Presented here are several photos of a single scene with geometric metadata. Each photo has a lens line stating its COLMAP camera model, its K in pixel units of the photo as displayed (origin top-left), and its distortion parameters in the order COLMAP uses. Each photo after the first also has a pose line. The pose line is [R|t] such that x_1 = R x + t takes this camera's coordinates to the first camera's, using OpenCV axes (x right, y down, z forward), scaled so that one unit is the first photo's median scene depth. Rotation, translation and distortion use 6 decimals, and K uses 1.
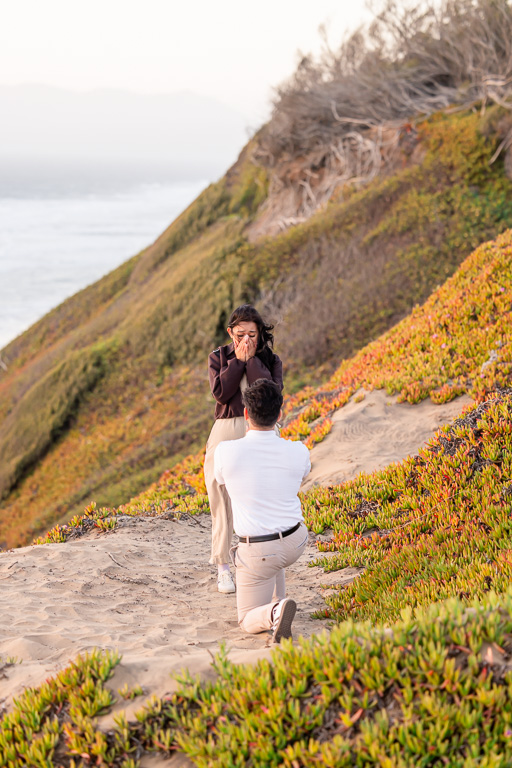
lens RADIAL K [[2949.6, 0, 256.0], [0, 2949.6, 384.0], [0, 0, 1]] dist [-0.311668, 2.145154]
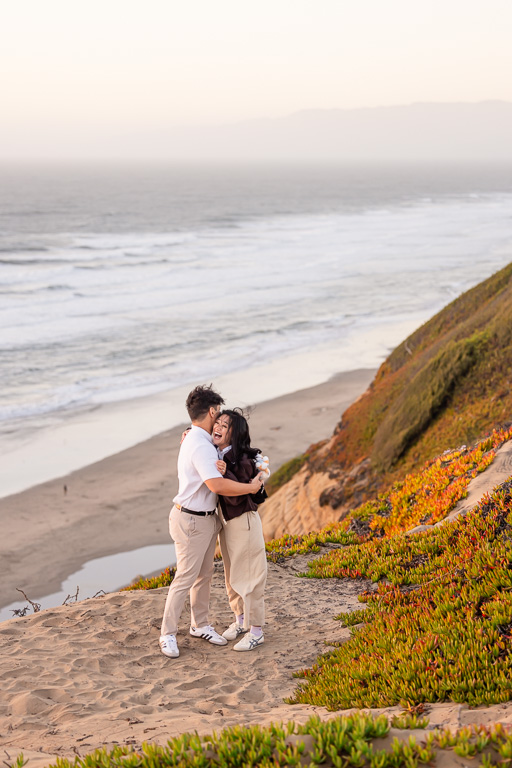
lens RADIAL K [[2309.9, 0, 256.0], [0, 2309.9, 384.0], [0, 0, 1]] dist [0.015163, -0.987334]
pose [[0.945986, 0.006089, -0.324151, 0.170489], [0.013649, 0.998189, 0.058585, -0.051079], [0.323920, -0.059845, 0.944190, 0.077954]]
